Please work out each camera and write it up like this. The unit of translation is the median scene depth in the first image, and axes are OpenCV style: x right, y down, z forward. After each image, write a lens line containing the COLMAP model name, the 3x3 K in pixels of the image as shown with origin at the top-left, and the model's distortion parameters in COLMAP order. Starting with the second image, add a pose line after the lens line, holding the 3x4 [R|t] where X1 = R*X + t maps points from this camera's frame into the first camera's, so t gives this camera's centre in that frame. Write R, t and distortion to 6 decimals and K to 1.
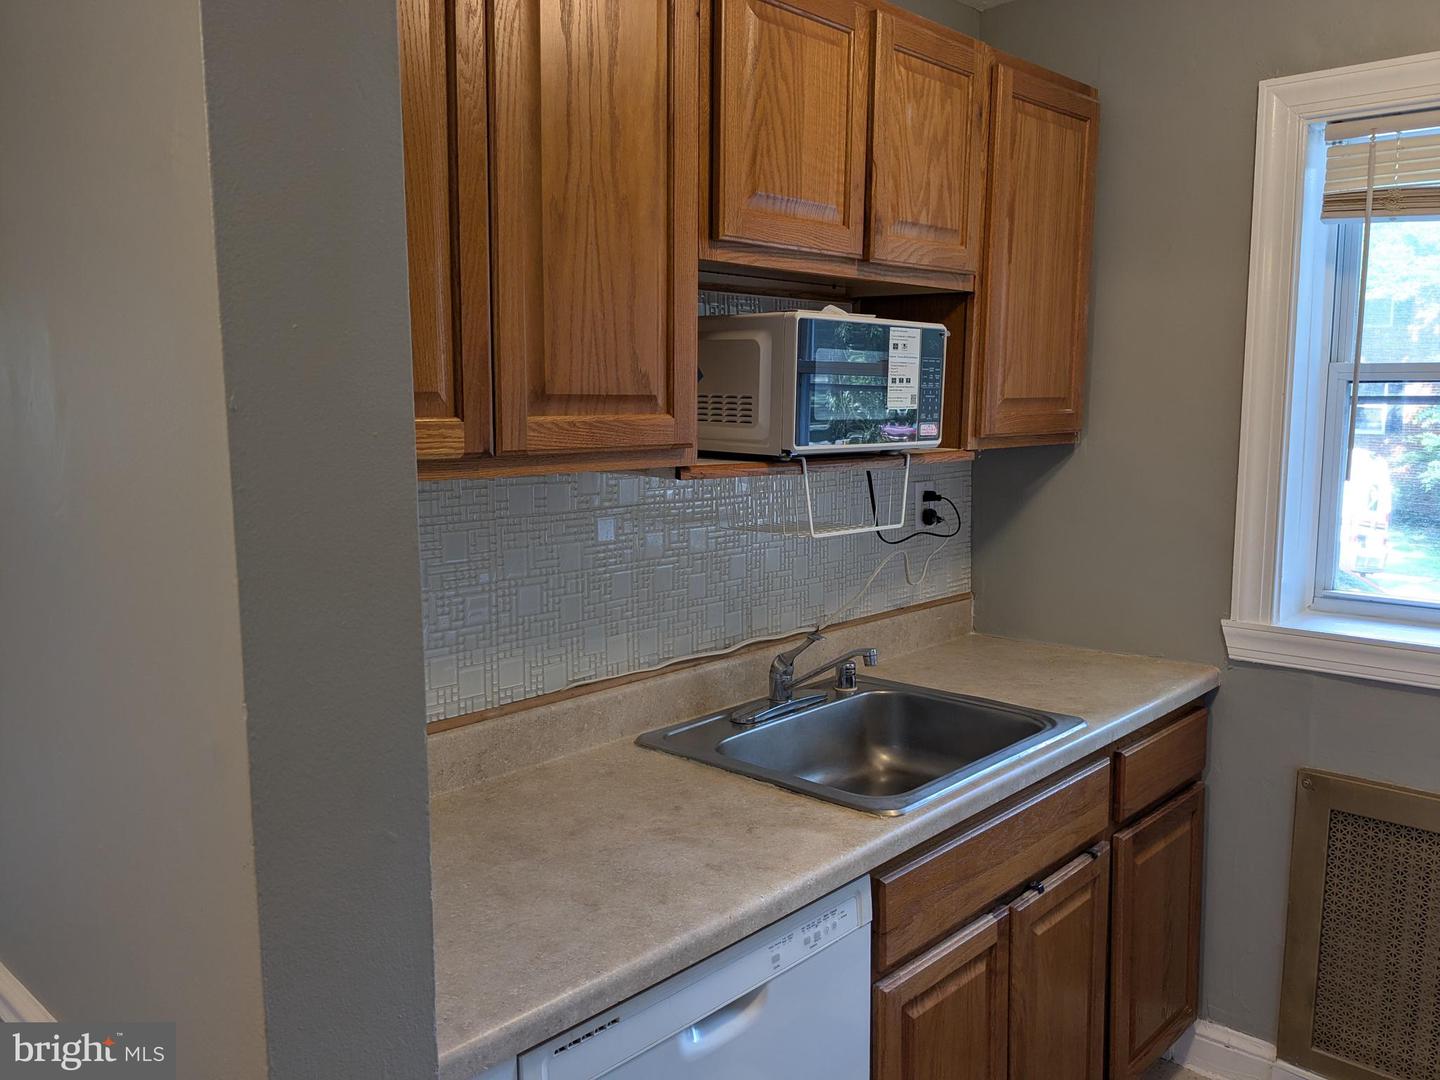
lens RADIAL K [[1145.0, 0, 719.6], [0, 1145.0, 550.1], [0, 0, 1]] dist [0.087104, -0.147846]
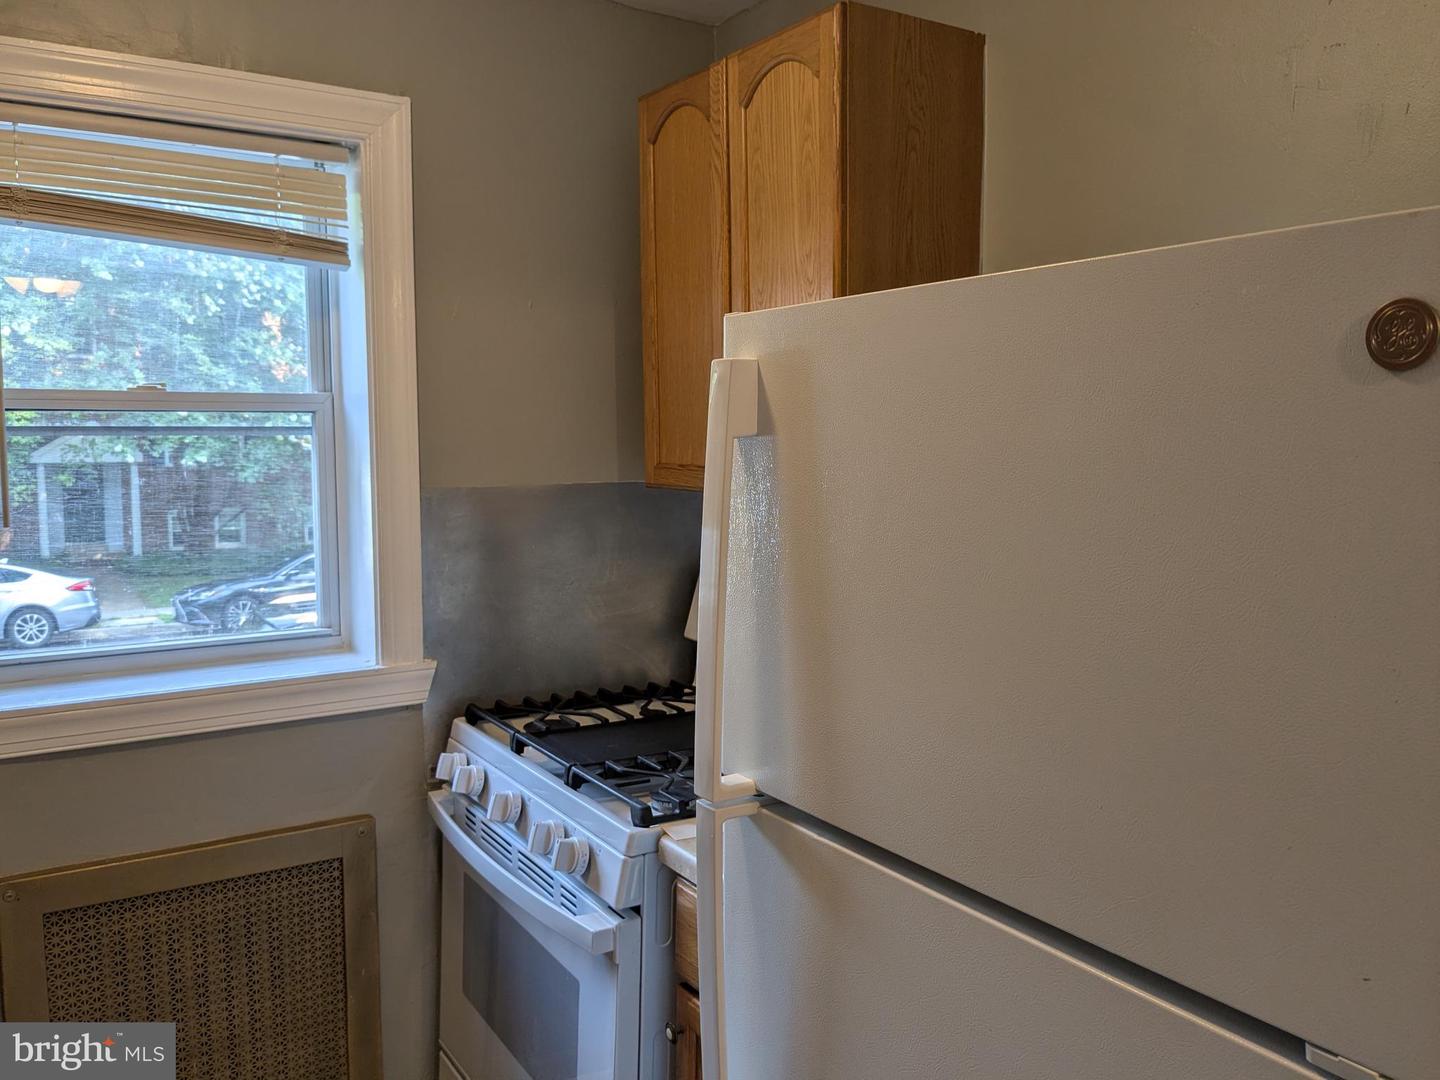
lens RADIAL K [[1157.3, 0, 720.0], [0, 1157.3, 540.0], [0, 0, 1]] dist [-0.009161, -0.008767]
pose [[0.226954, -0.092884, 0.969466, -0.151680], [0.128994, 0.989538, 0.064609, -0.037517], [-0.965325, 0.110392, 0.236561, 0.305522]]
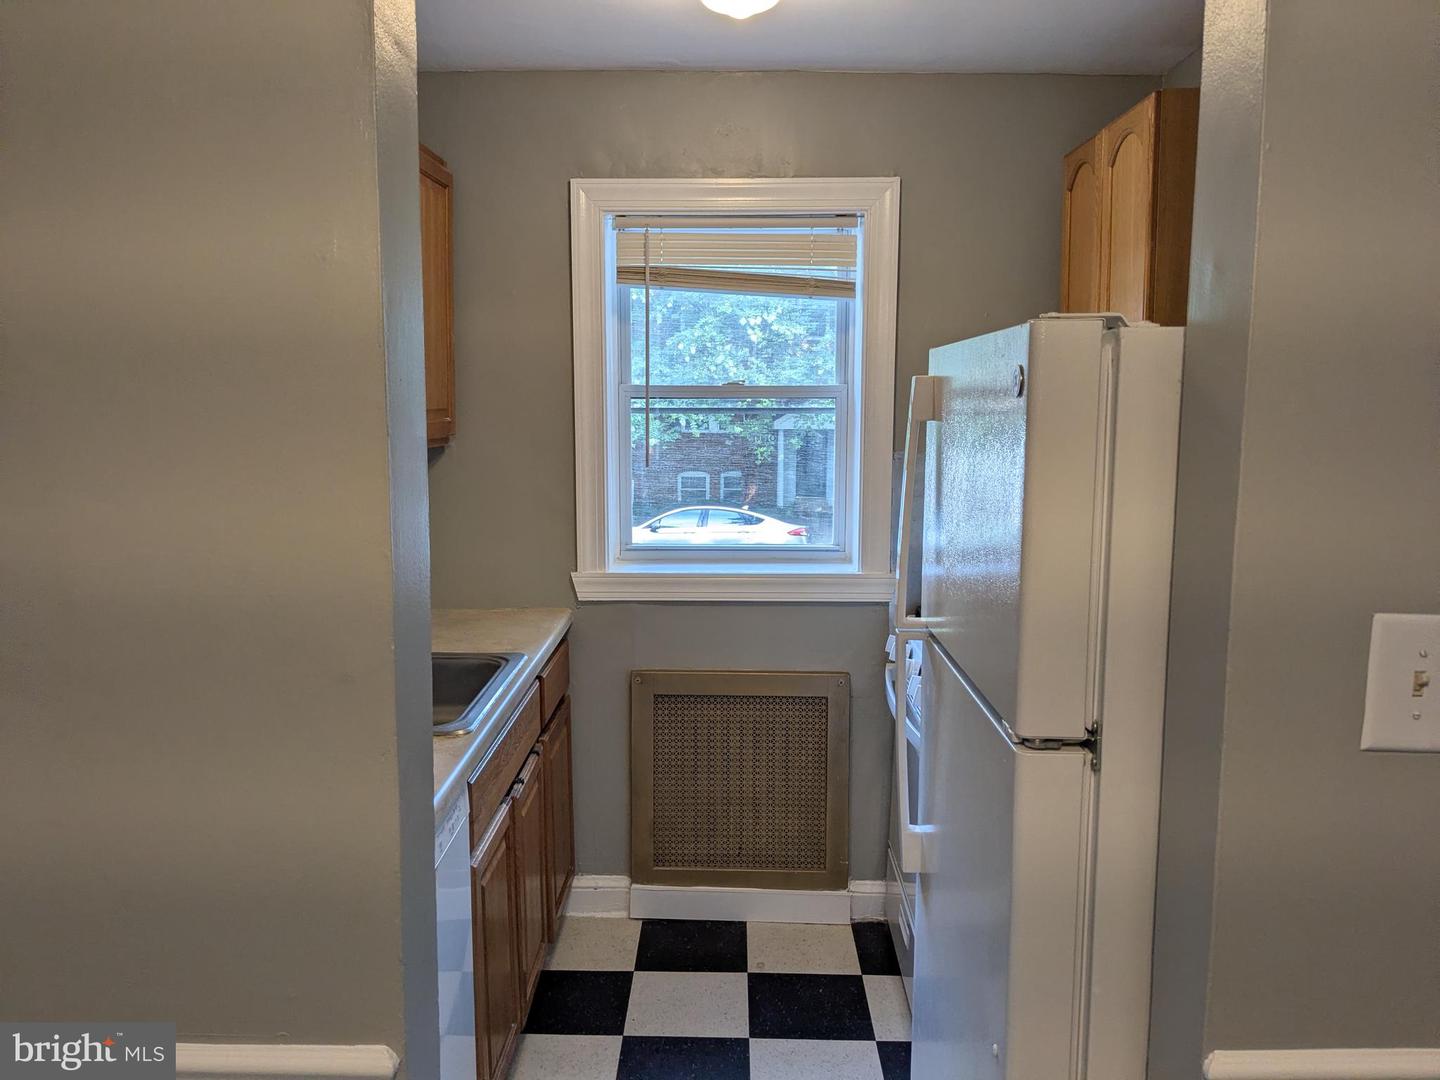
lens RADIAL K [[1145.0, 0, 719.6], [0, 1145.0, 550.1], [0, 0, 1]] dist [0.087104, -0.147846]
pose [[0.736504, -0.086706, 0.670854, -0.363111], [0.087957, 0.995606, 0.032114, 0.006050], [-0.670691, 0.035355, 0.740894, -0.119414]]
